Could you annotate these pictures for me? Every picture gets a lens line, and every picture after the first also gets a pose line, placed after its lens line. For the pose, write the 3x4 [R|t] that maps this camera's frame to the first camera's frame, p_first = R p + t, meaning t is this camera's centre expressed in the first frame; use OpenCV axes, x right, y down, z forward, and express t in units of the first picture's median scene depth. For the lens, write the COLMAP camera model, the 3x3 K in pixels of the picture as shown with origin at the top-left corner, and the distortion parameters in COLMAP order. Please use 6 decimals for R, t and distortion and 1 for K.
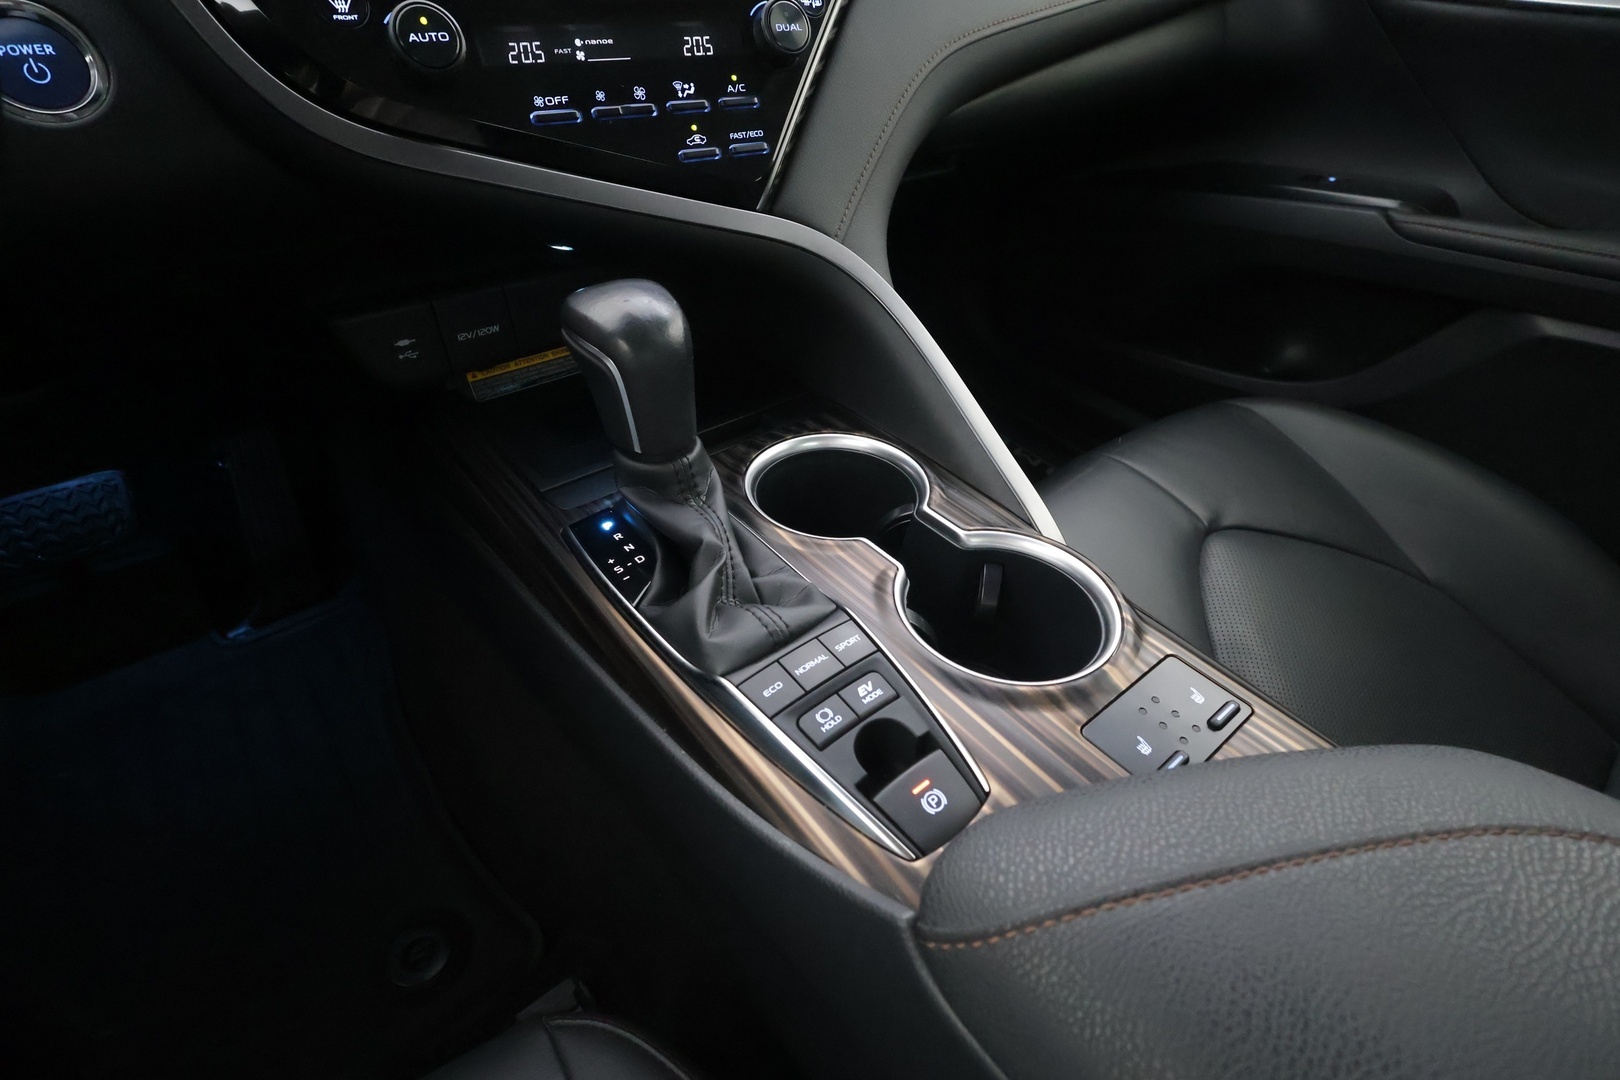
lens RADIAL K [[749.9, 0, 812.0], [0, 749.9, 543.6], [0, 0, 1]] dist [-0.003990, 0.002887]
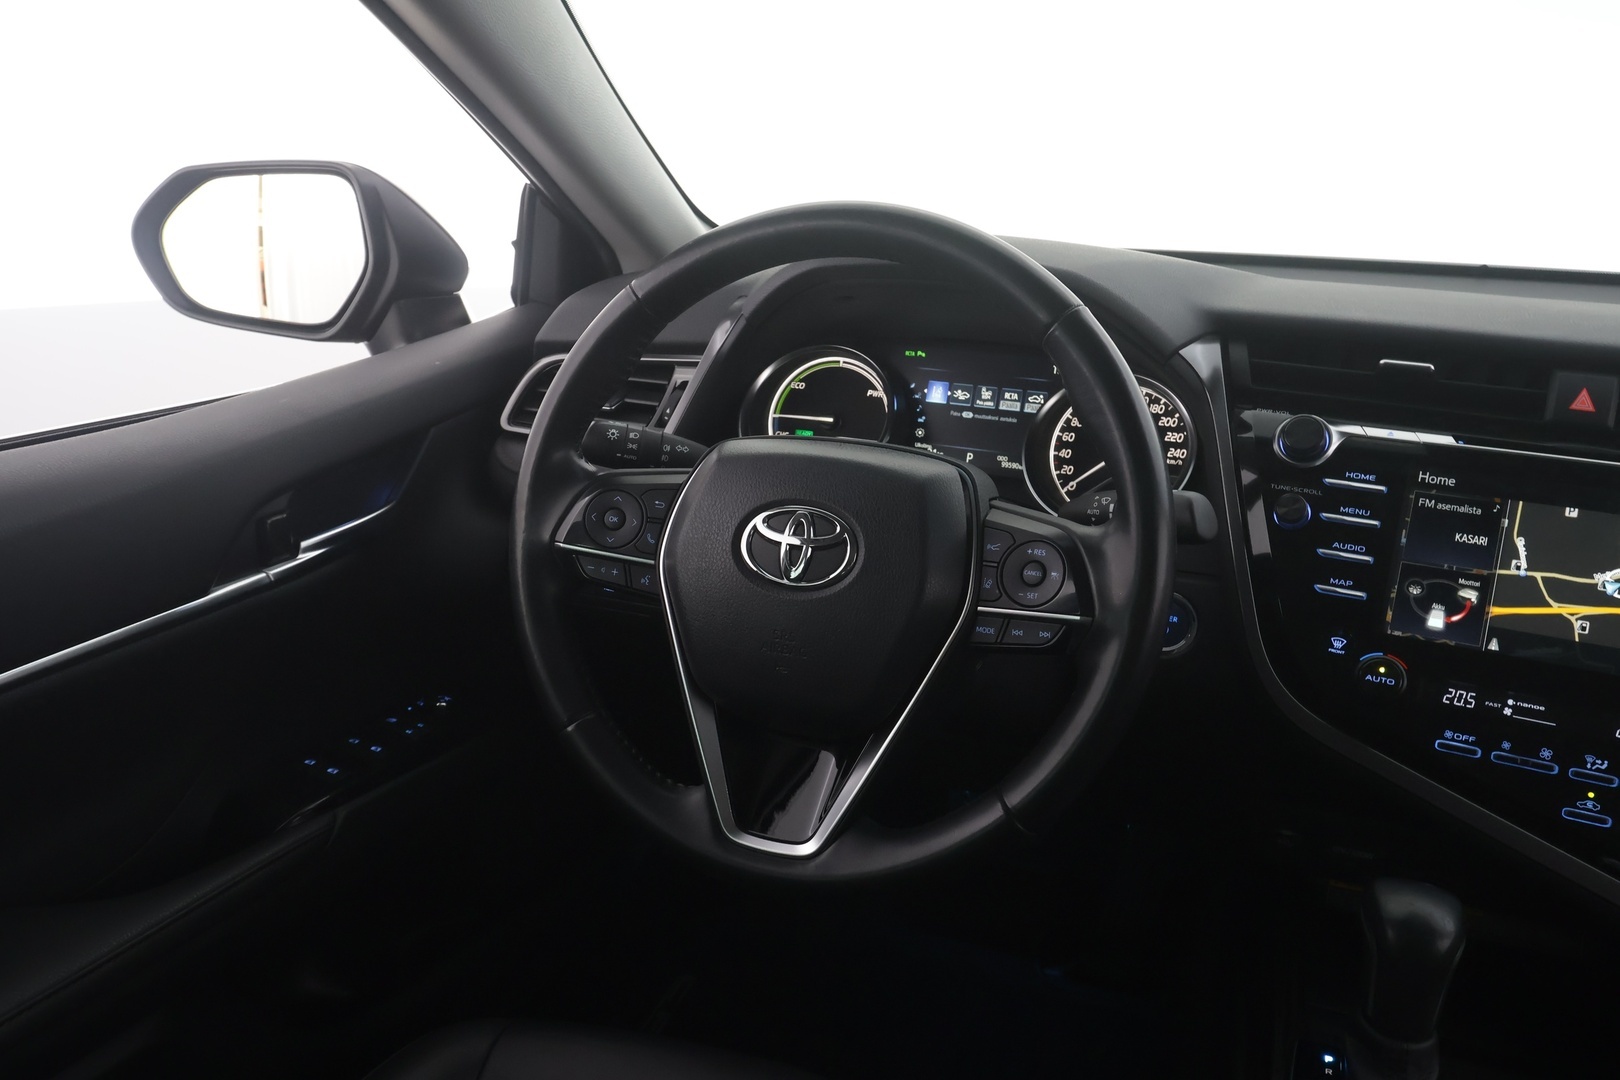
lens RADIAL K [[1271.7, 0, 809.2], [0, 1271.7, 544.2], [0, 0, 1]] dist [0.003168, 0.002356]
pose [[0.499623, 0.255211, -0.827795, 0.724924], [-0.562826, 0.822063, -0.086255, -0.056296], [0.658486, 0.508999, 0.554360, -0.974395]]
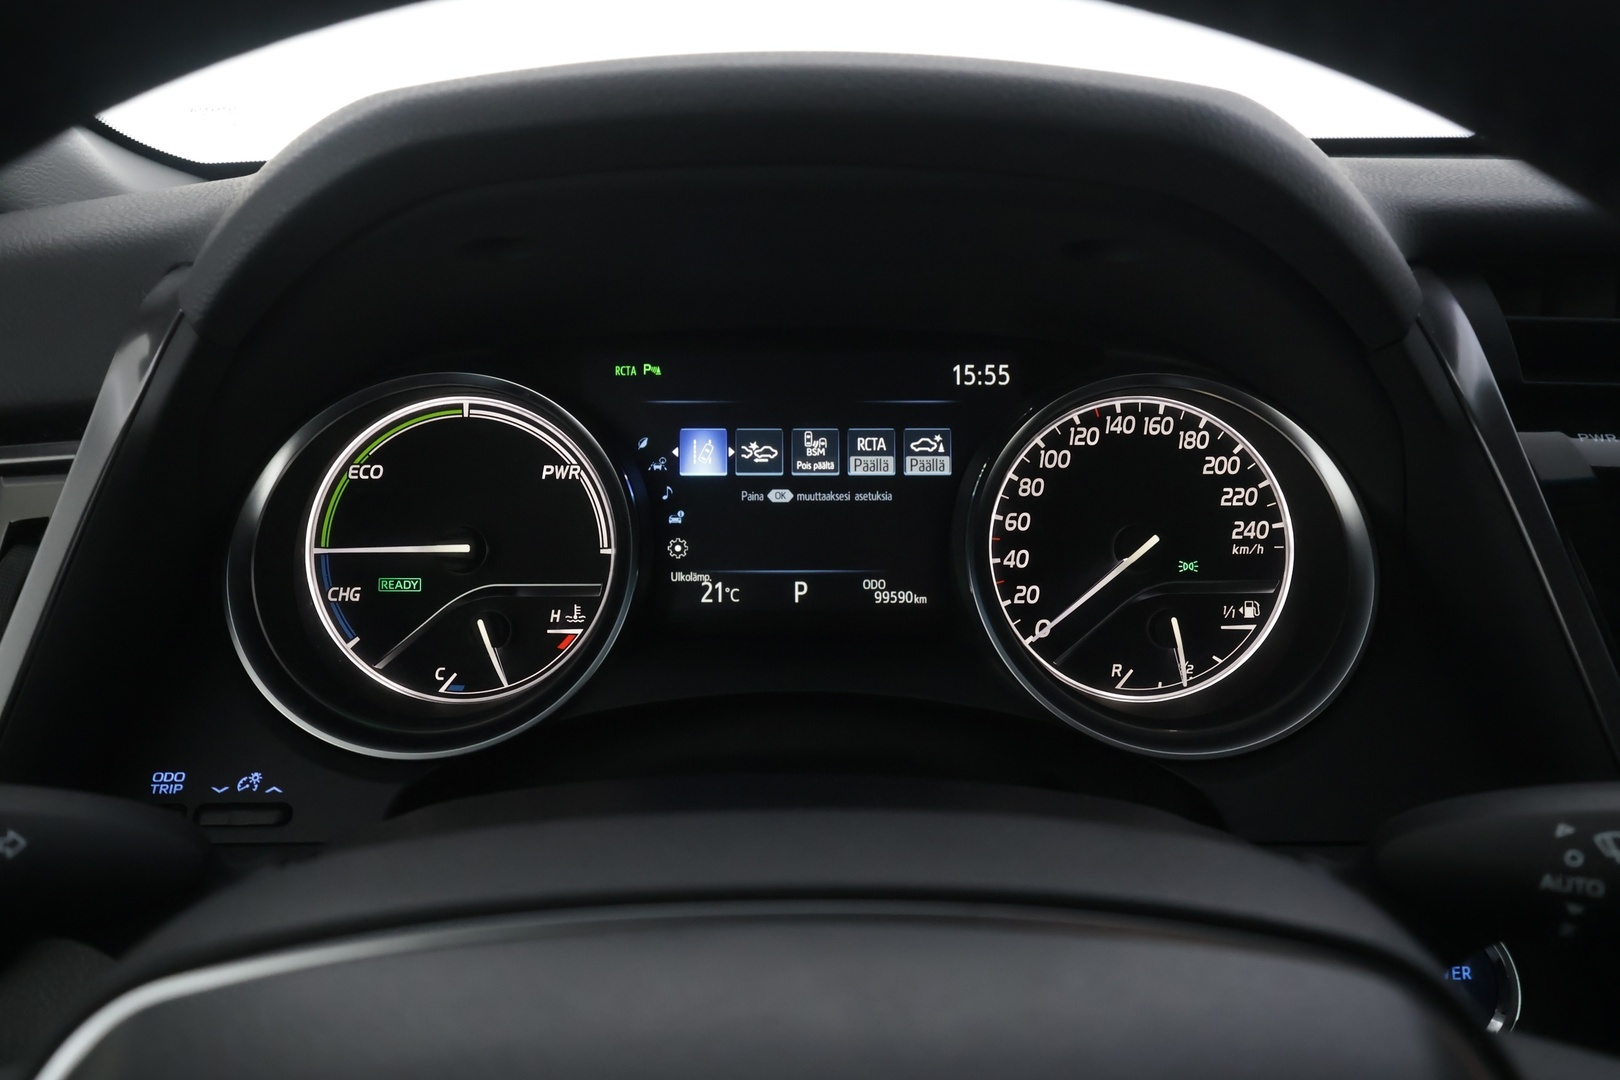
lens RADIAL K [[1271.7, 0, 812.2], [0, 1271.7, 530.6], [0, 0, 1]] dist [0.003168, 0.002356]
pose [[0.783923, 0.166914, -0.598000, -0.657837], [-0.377416, 0.892901, -0.245532, -0.389418], [0.492972, 0.418173, 0.762962, -0.288287]]
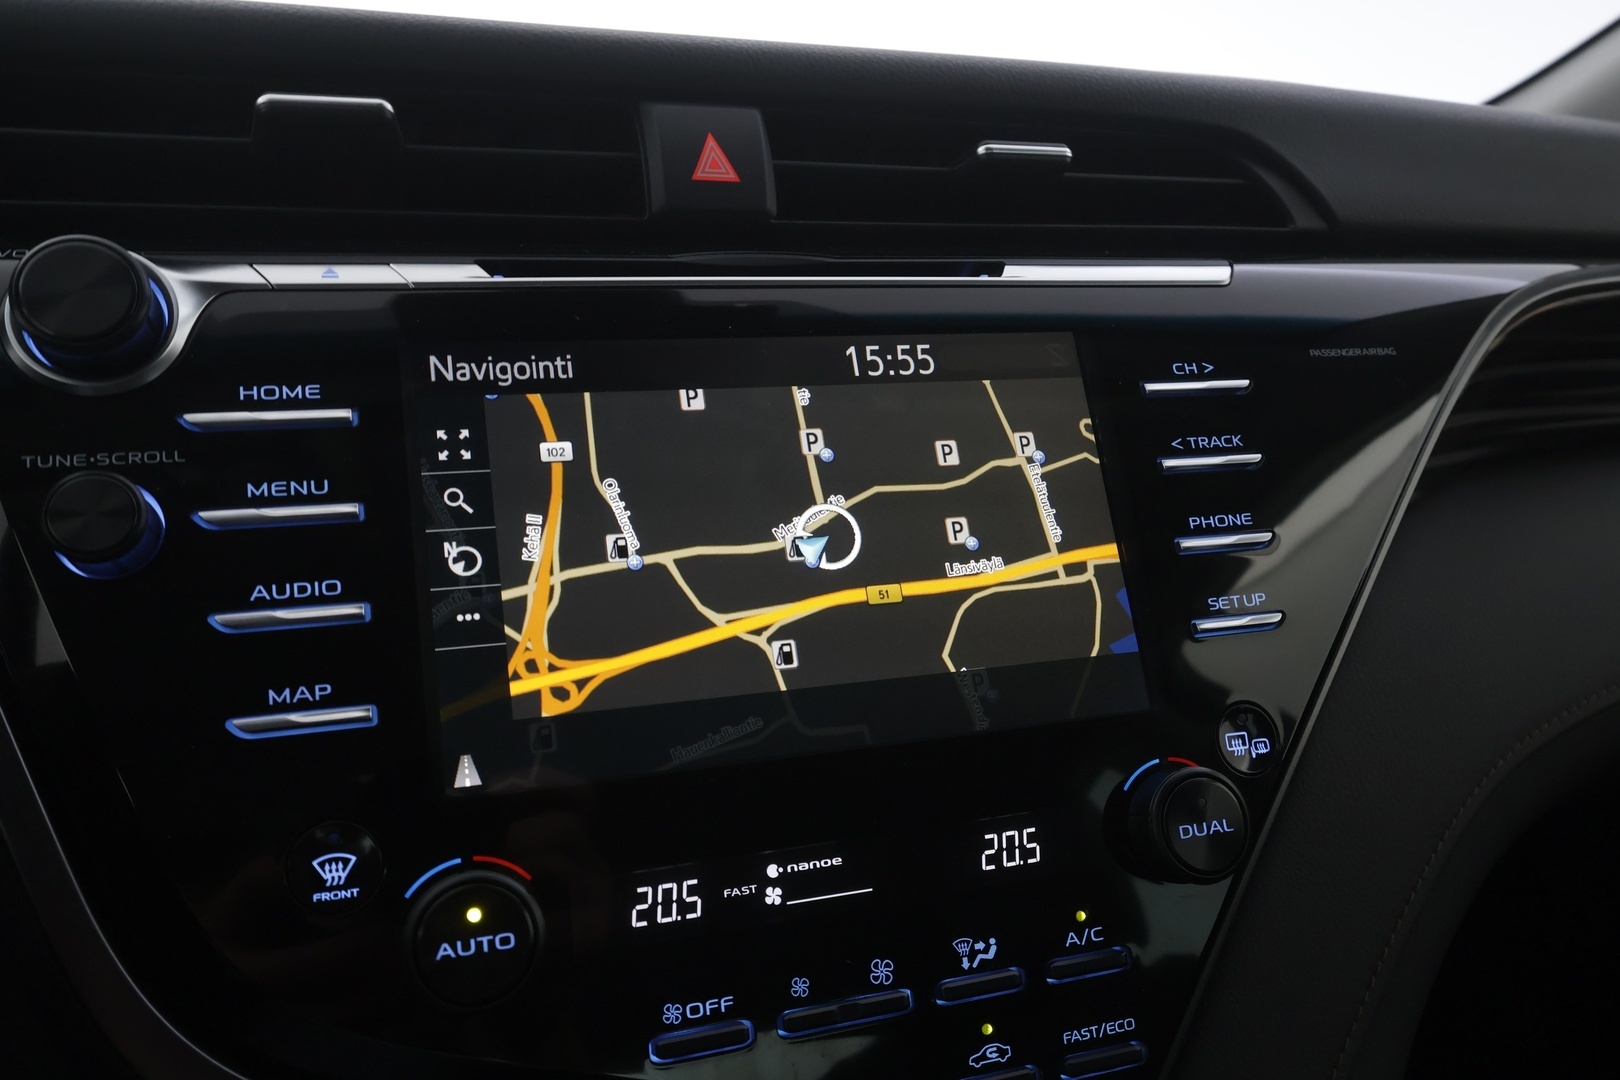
lens RADIAL K [[1271.7, 0, 806.3], [0, 1271.7, 543.8], [0, 0, 1]] dist [0.003168, 0.002356]
pose [[0.968461, 0.058391, -0.242226, -0.094207], [-0.152150, 0.908445, -0.389330, -0.511887], [0.197316, 0.413905, 0.888678, 0.157038]]
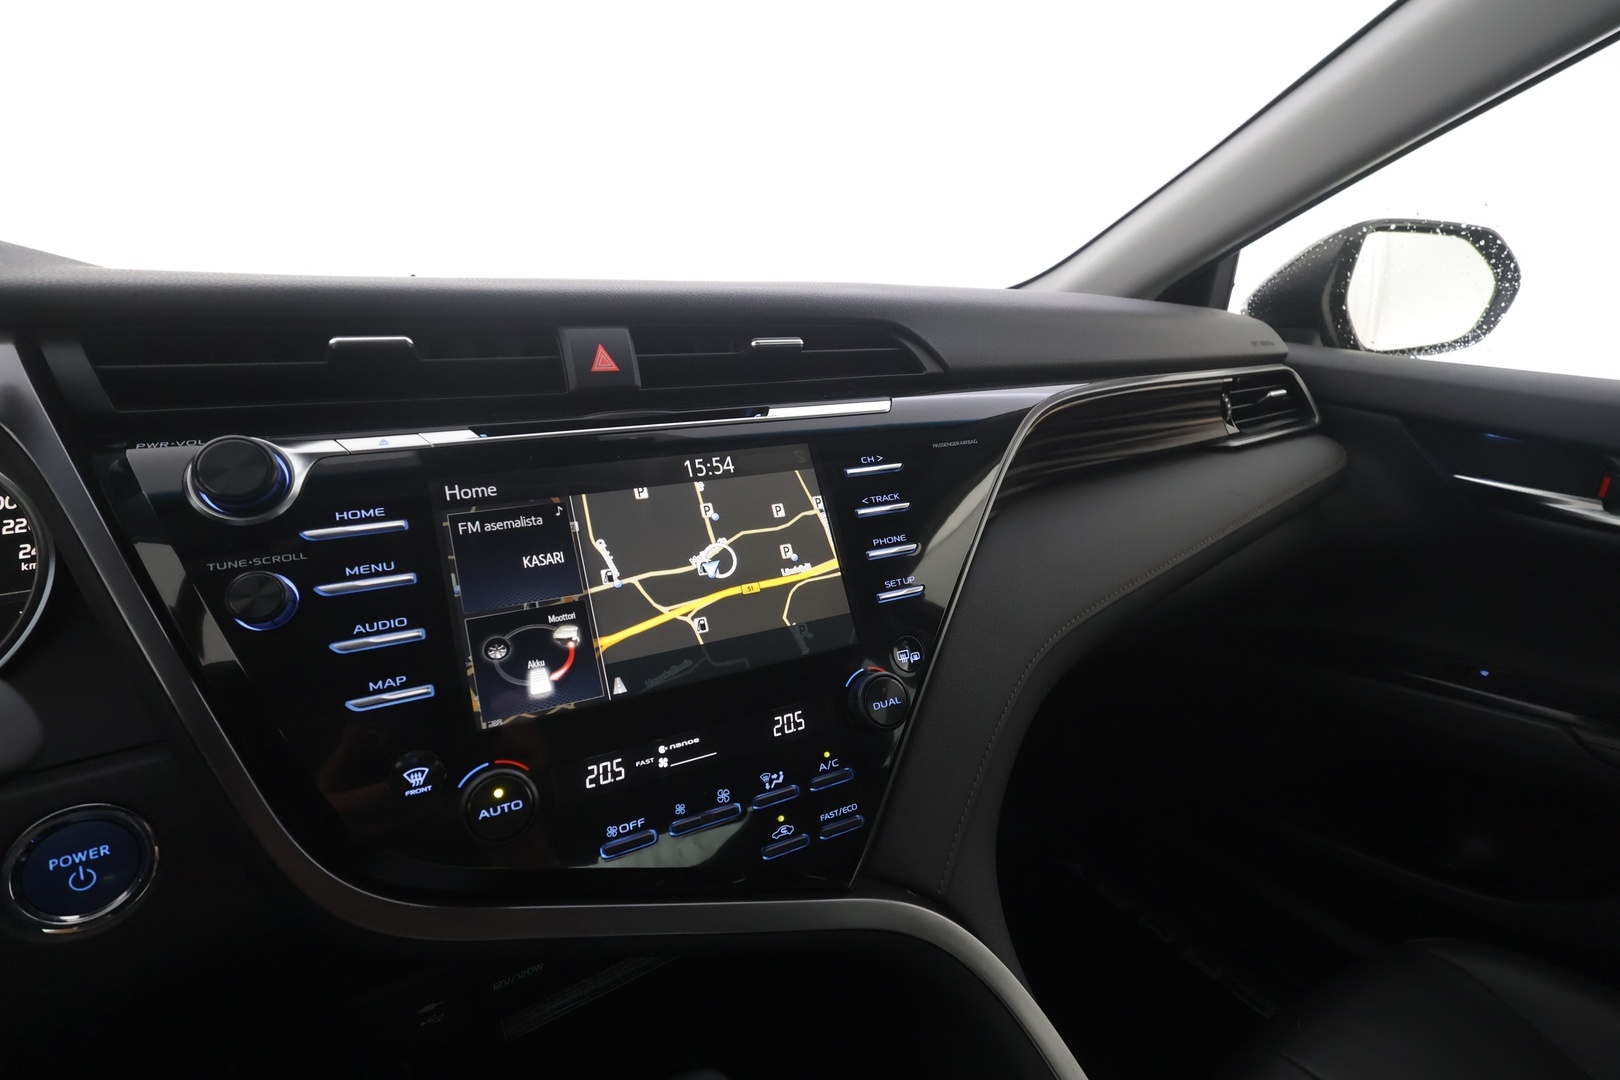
lens RADIAL K [[785.6, 0, 809.6], [0, 785.6, 543.6], [0, 0, 1]] dist [-0.000457, 0.004809]
pose [[0.995708, -0.001975, -0.092531, -0.036706], [-0.032955, 0.926679, -0.374406, -0.516964], [0.086486, 0.375848, 0.922637, 0.017253]]
